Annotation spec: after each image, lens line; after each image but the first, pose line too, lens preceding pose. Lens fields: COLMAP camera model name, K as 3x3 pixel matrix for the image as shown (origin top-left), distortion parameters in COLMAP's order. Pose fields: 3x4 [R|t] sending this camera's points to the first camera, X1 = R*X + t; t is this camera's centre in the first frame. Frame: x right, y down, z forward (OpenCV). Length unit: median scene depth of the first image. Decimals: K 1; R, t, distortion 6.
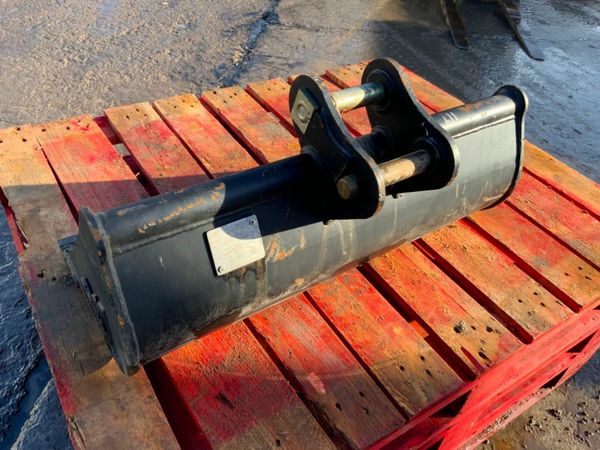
lens RADIAL K [[505.3, 0, 300.0], [0, 505.3, 225.0], [0, 0, 1]] dist [0.103499, -0.224971]
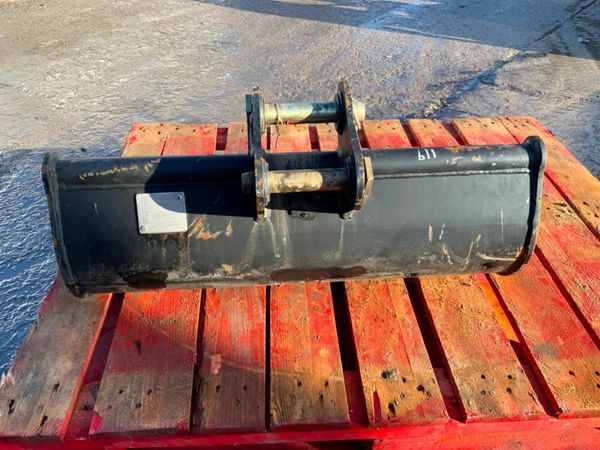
lens RADIAL K [[505.3, 0, 300.0], [0, 505.3, 225.0], [0, 0, 1]] dist [0.103499, -0.224971]
pose [[0.861813, 0.219124, -0.457452, 0.409925], [-0.268059, 0.962397, -0.044009, 0.018910], [0.430607, 0.160552, 0.888145, 0.049691]]
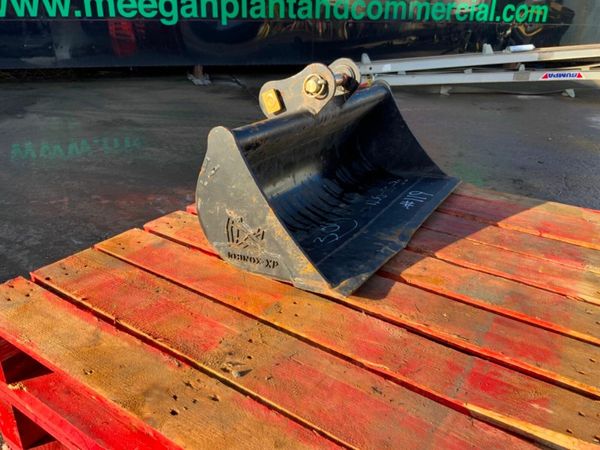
lens RADIAL K [[505.3, 0, 300.0], [0, 505.3, 225.0], [0, 0, 1]] dist [0.103499, -0.224971]
pose [[-0.908467, 0.073338, -0.411472, 0.586364], [-0.334714, 0.461935, 0.821329, -0.886561], [0.250308, 0.883876, -0.395106, 1.291104]]
